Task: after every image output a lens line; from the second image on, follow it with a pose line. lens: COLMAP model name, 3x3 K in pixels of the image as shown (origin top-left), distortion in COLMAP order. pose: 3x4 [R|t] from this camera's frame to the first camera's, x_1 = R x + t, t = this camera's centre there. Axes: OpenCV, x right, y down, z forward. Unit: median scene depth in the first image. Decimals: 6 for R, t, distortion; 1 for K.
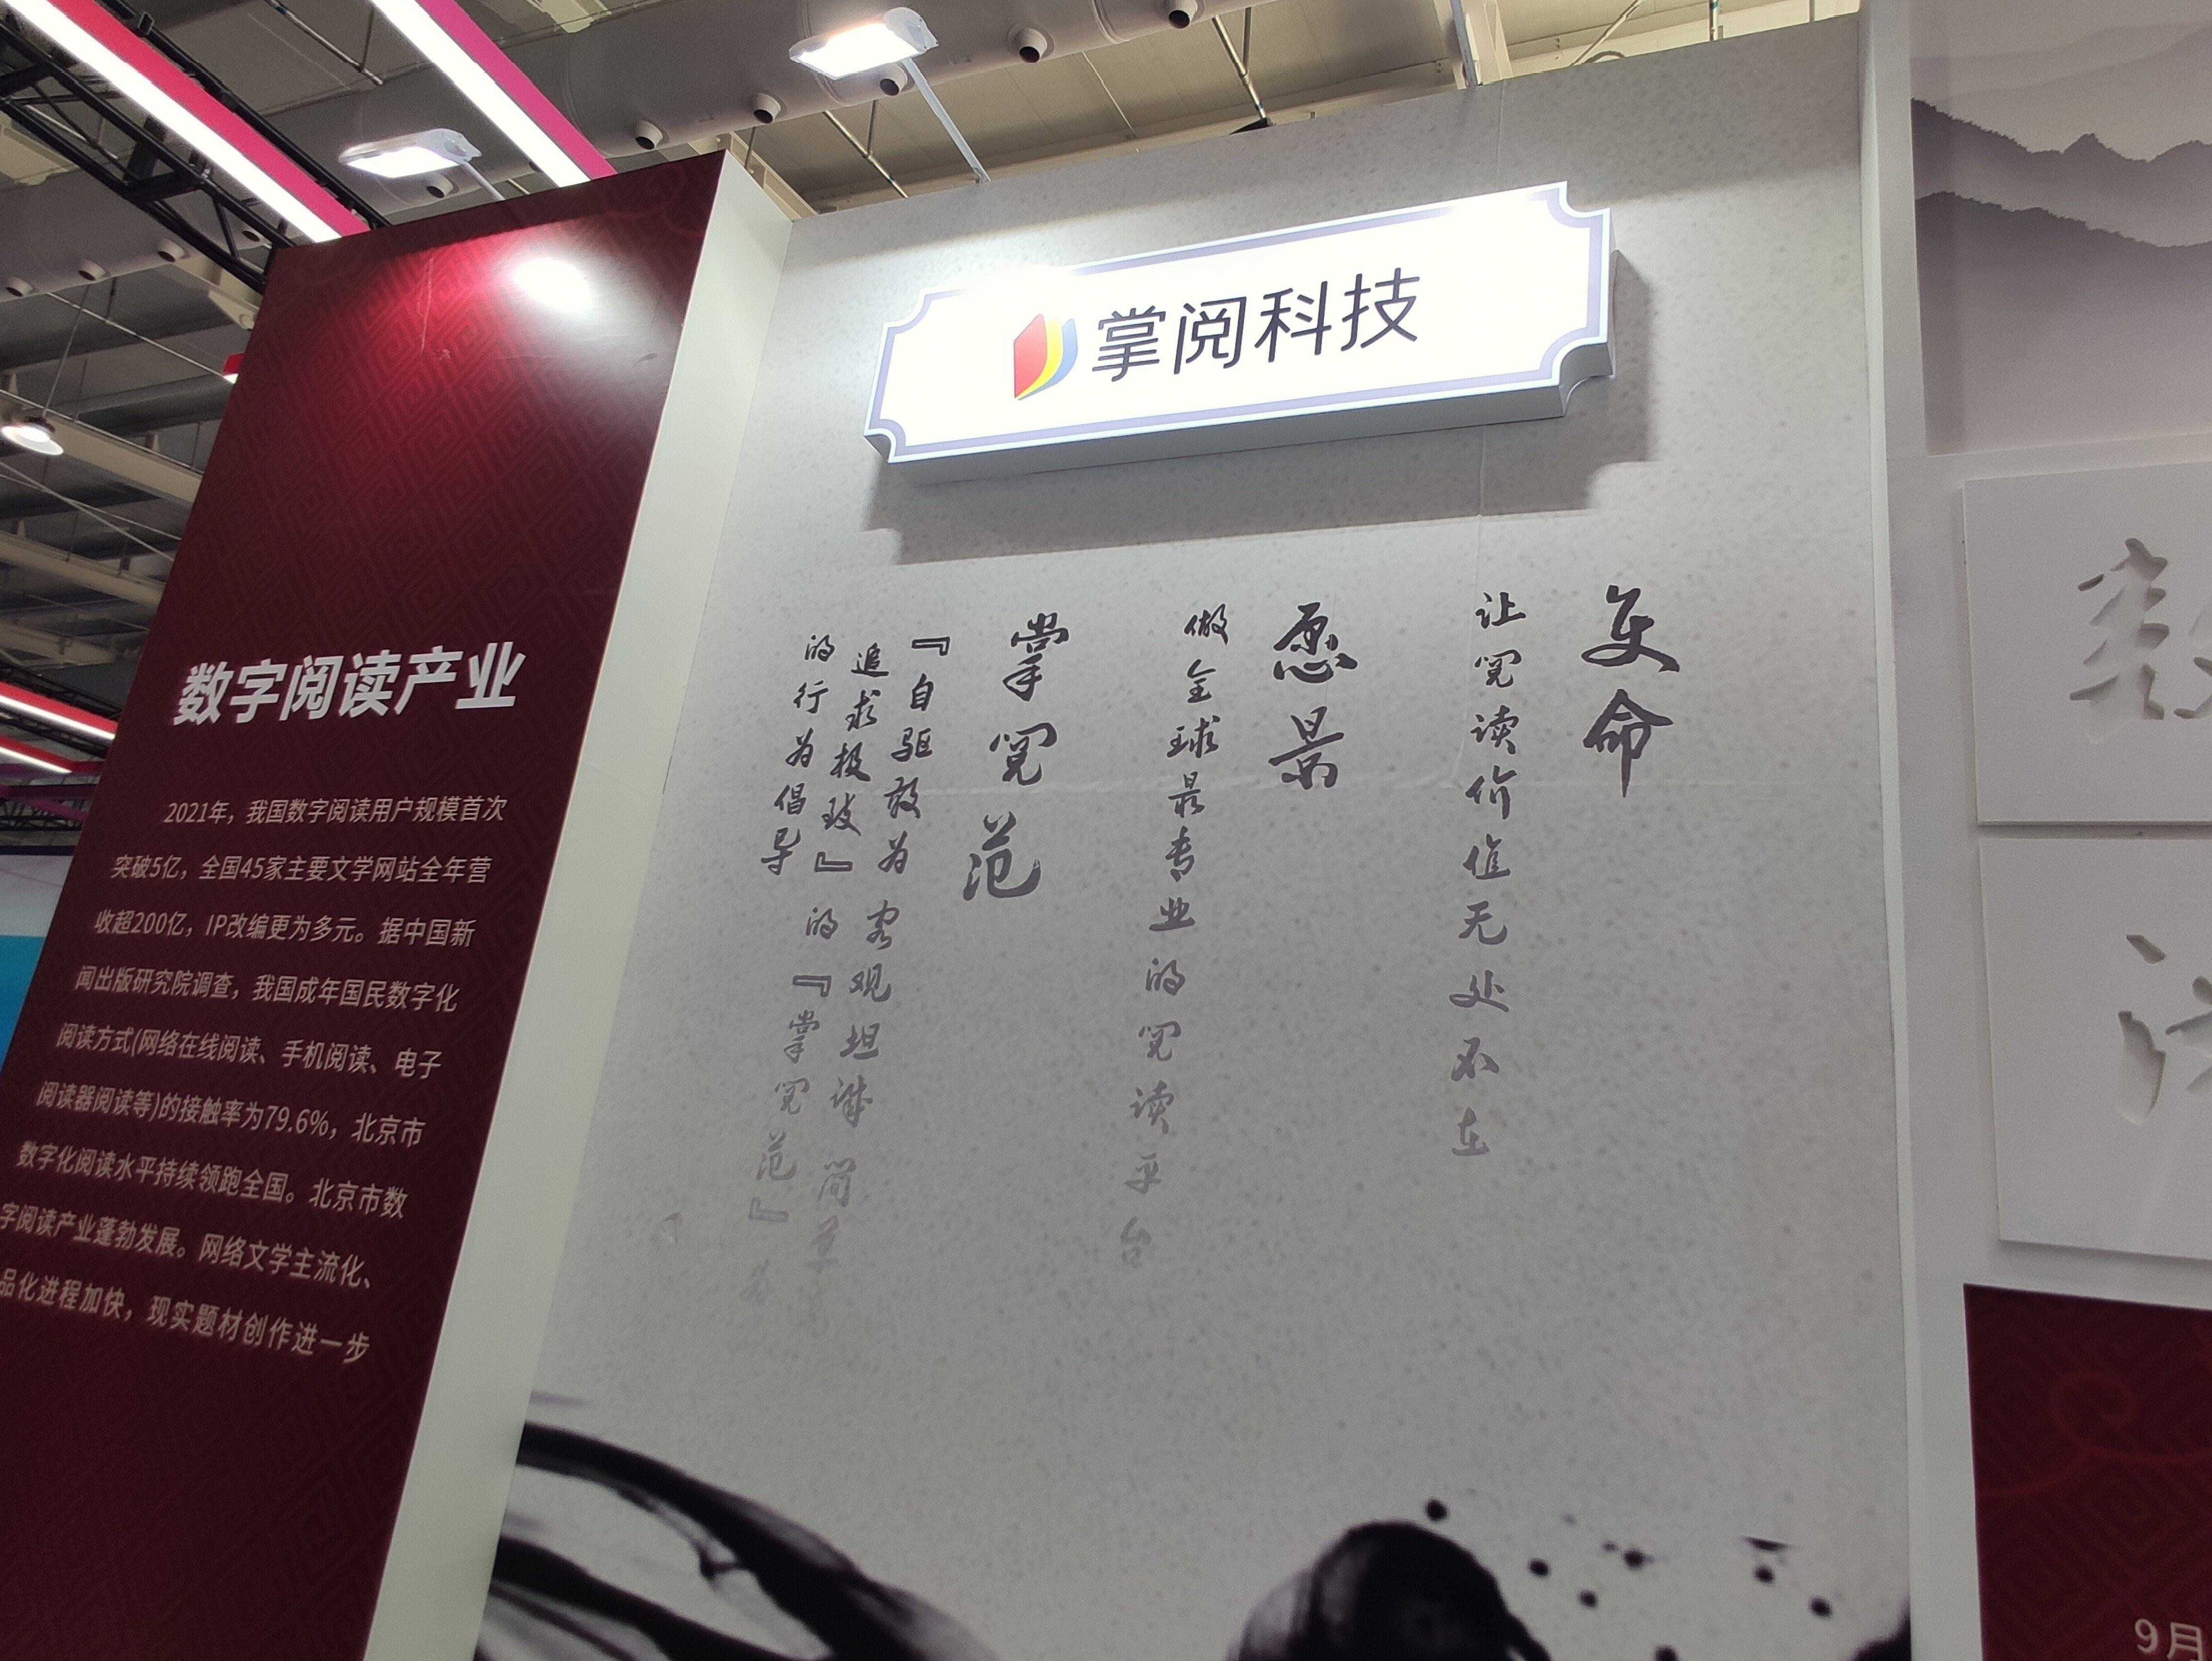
lens RADIAL K [[1447.4, 0, 1106.0], [0, 1447.4, 830.5], [0, 0, 1]] dist [-0.009015, -0.003088]
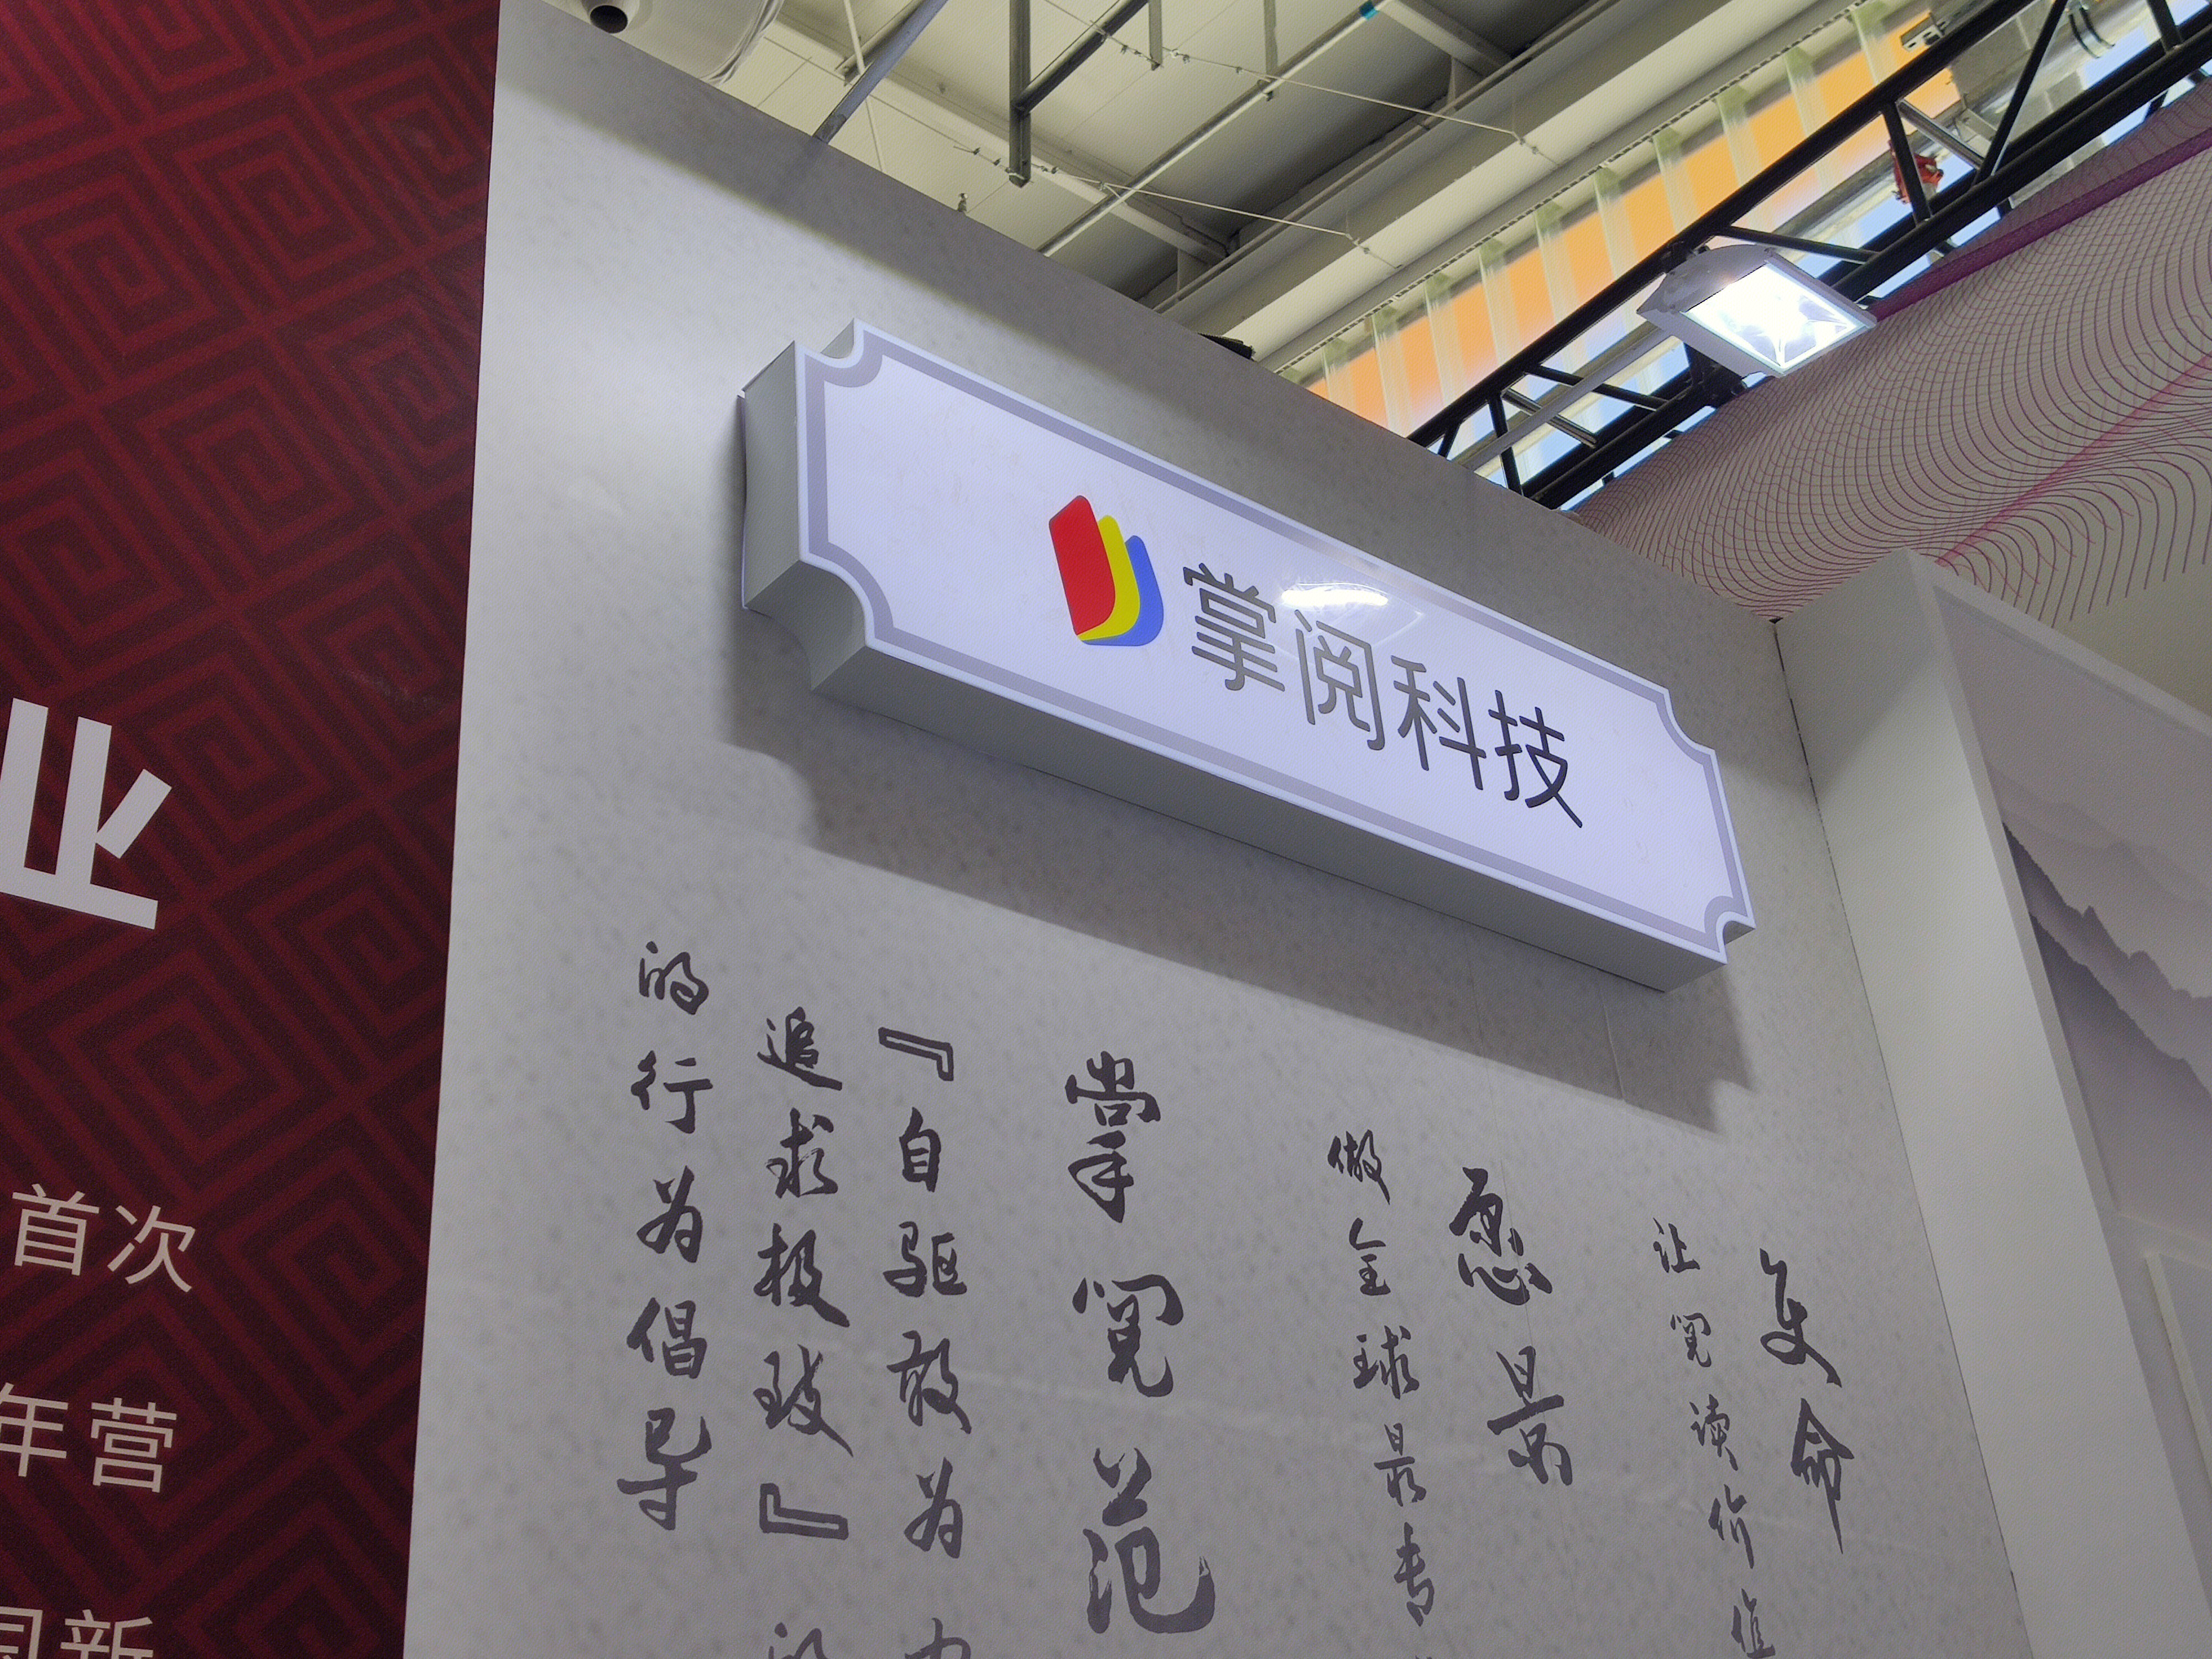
lens RADIAL K [[2534.2, 0, 1106.0], [0, 2534.2, 829.5], [0, 0, 1]] dist [0.162331, -0.584329]
pose [[0.470281, 0.301276, 0.829499, -0.874675], [-0.125432, 0.953201, -0.275092, 0.027492], [-0.873557, 0.025325, 0.486062, 0.578250]]
